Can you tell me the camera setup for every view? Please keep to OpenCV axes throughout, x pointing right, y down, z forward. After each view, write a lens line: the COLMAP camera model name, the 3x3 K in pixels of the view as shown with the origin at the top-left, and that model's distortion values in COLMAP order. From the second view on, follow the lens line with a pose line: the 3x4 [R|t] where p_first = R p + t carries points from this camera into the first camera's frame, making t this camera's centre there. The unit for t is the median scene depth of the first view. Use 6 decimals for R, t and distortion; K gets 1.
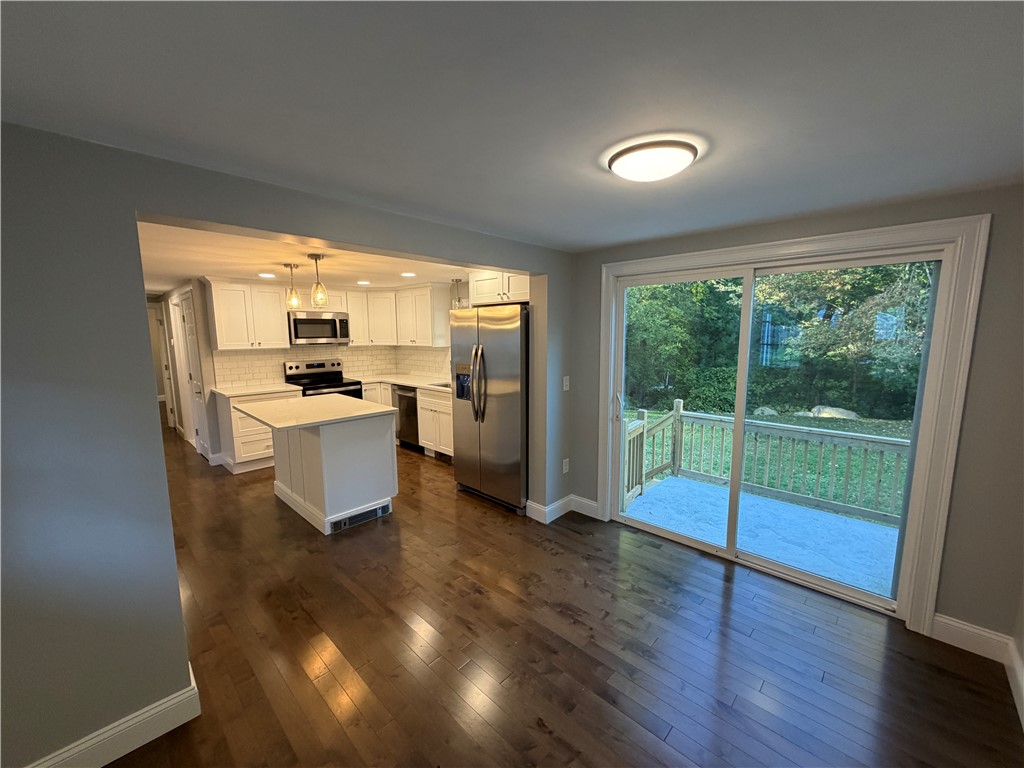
lens RADIAL K [[407.8, 0, 508.5], [0, 407.8, 382.5], [0, 0, 1]] dist [0.000725, -0.000023]
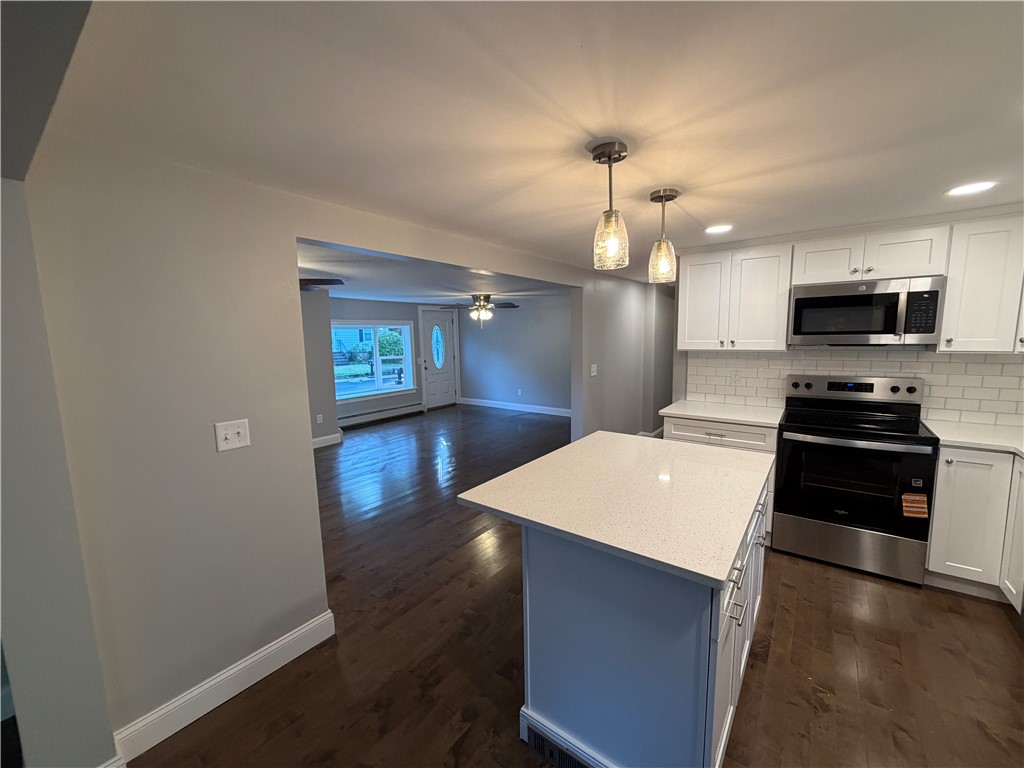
lens RADIAL K [[407.8, 0, 508.5], [0, 407.8, 382.5], [0, 0, 1]] dist [0.000725, -0.000023]
pose [[0.114243, 0.126025, -0.985427, -0.009013], [-0.102275, 0.988143, 0.114515, -0.066731], [0.988174, 0.087702, 0.125778, 0.544089]]
